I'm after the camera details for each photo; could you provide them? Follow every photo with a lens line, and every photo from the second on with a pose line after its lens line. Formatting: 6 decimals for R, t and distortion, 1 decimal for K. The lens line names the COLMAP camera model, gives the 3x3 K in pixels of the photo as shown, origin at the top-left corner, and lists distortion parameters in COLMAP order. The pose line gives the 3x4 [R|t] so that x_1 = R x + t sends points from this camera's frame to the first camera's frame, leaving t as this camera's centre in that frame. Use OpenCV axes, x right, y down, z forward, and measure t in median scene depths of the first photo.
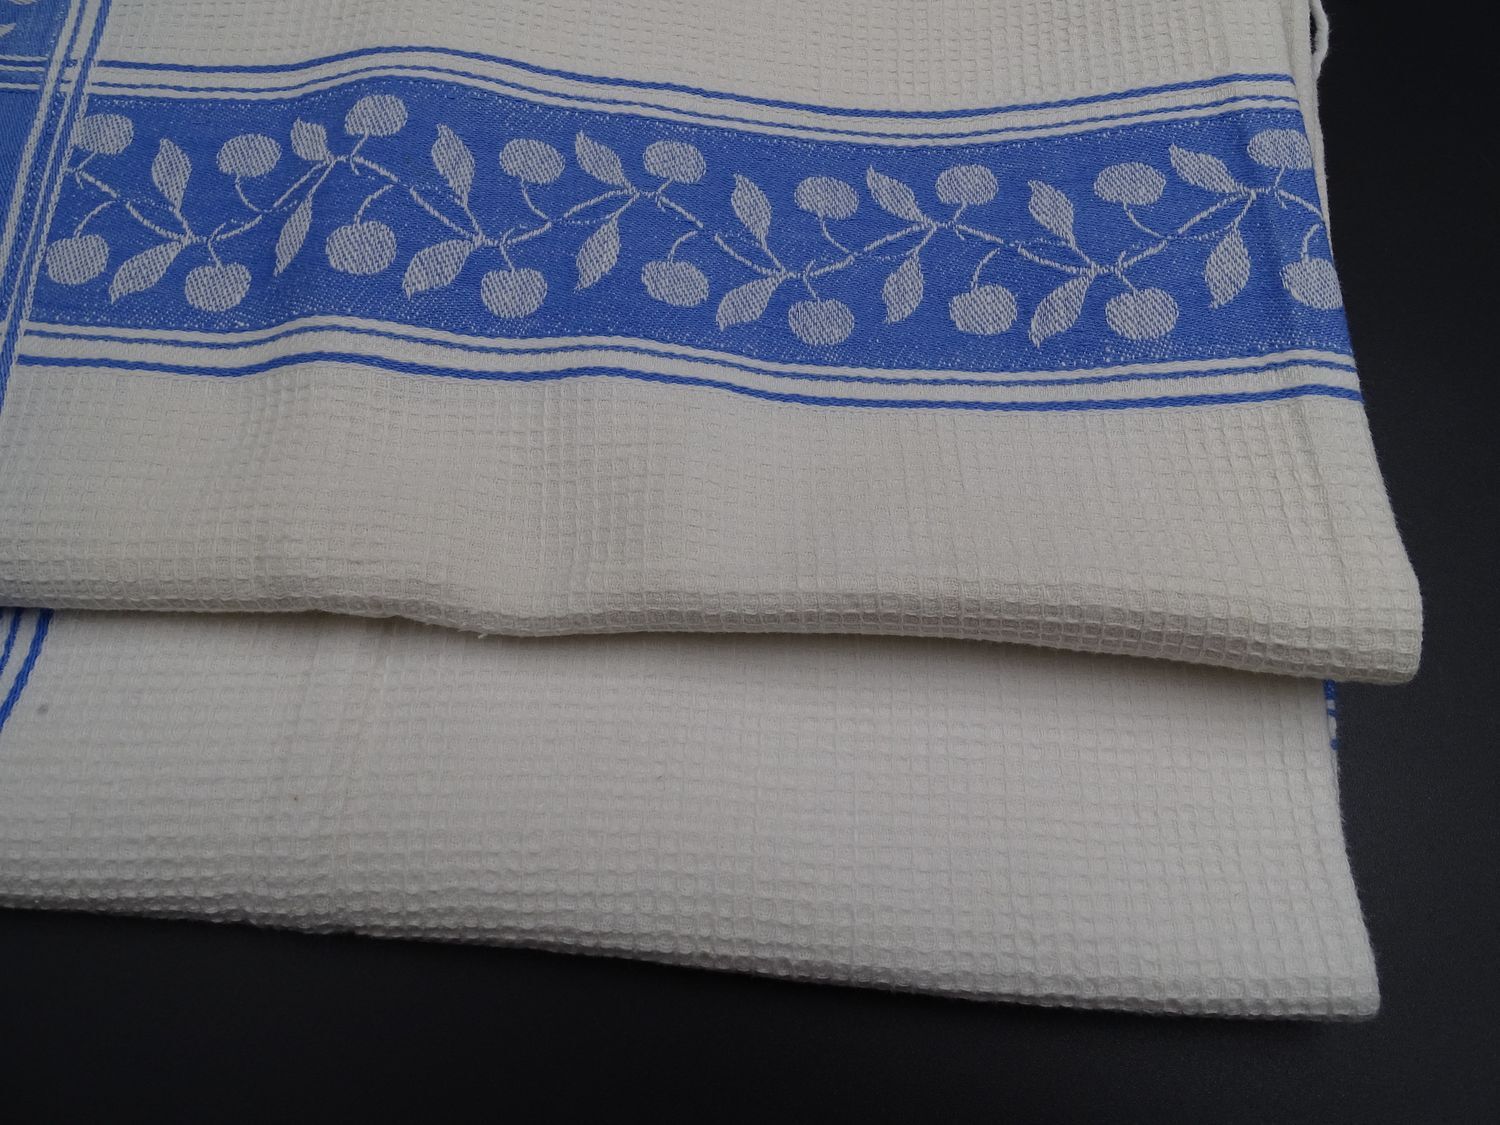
lens RADIAL K [[1147.5, 0, 750.0], [0, 1147.5, 562.5], [0, 0, 1]] dist [0.024321, -0.009198]
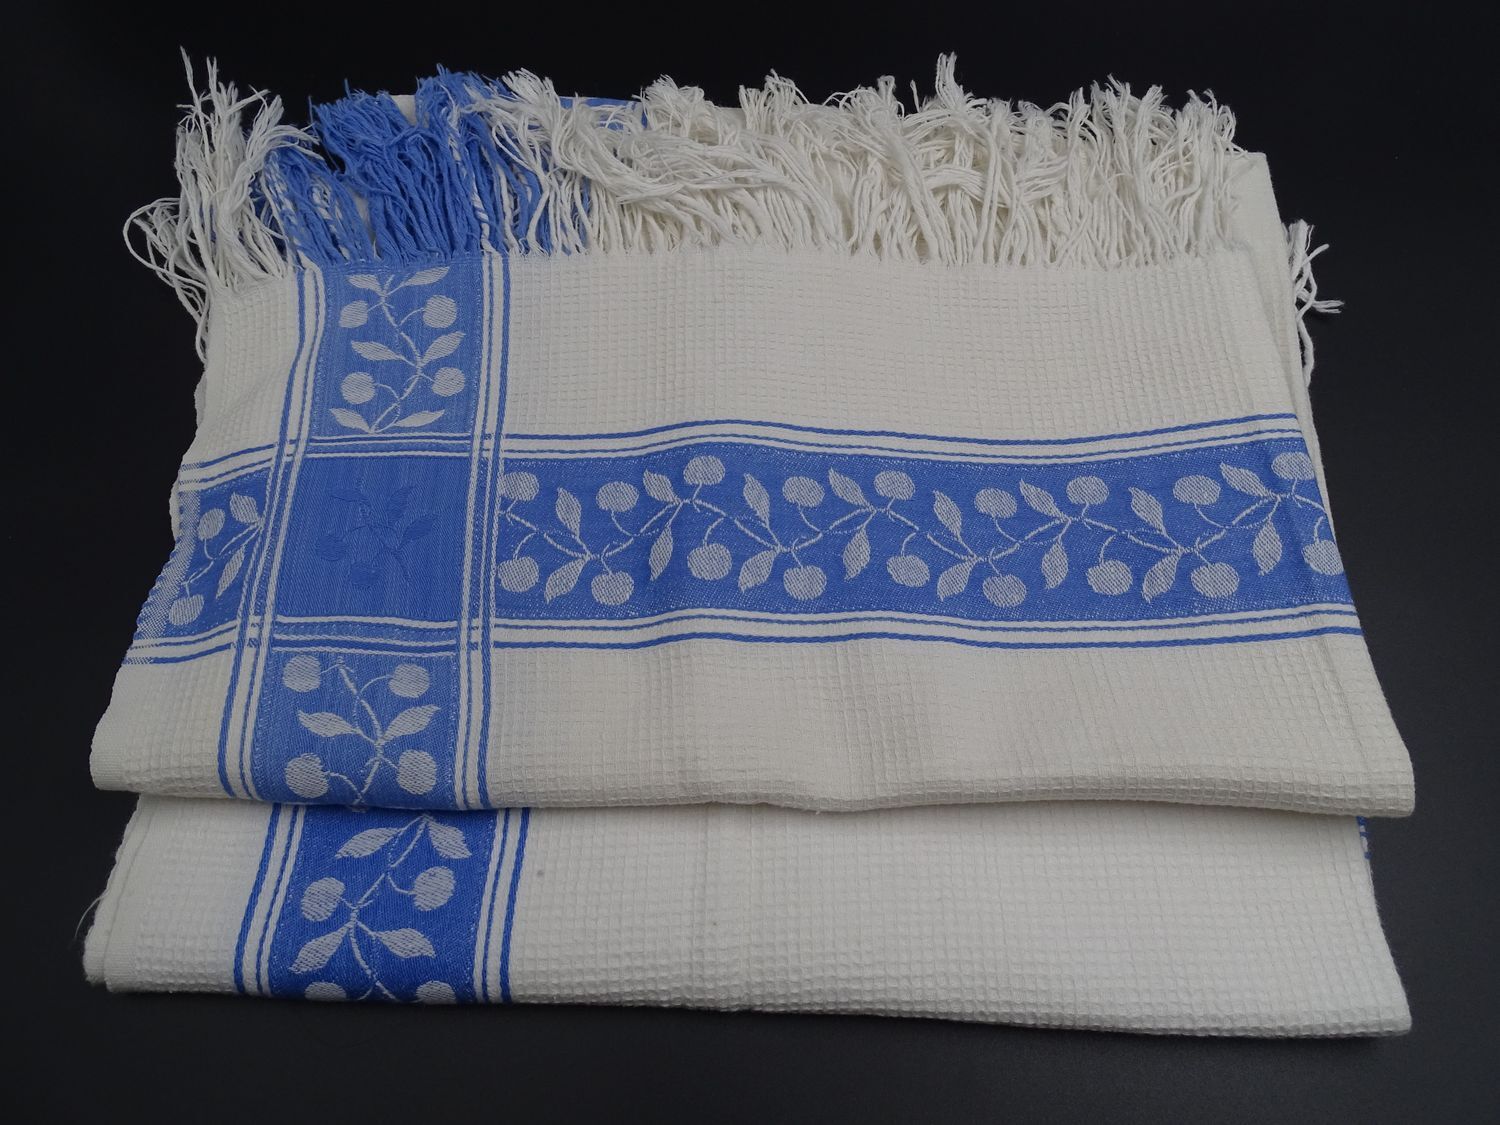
lens RADIAL K [[1147.5, 0, 750.0], [0, 1147.5, 562.5], [0, 0, 1]] dist [0.024321, -0.009198]
pose [[0.998615, -0.052235, -0.006295, -0.285608], [0.051488, 0.994854, -0.087258, -0.139134], [0.010821, 0.086813, 0.996166, -0.578729]]
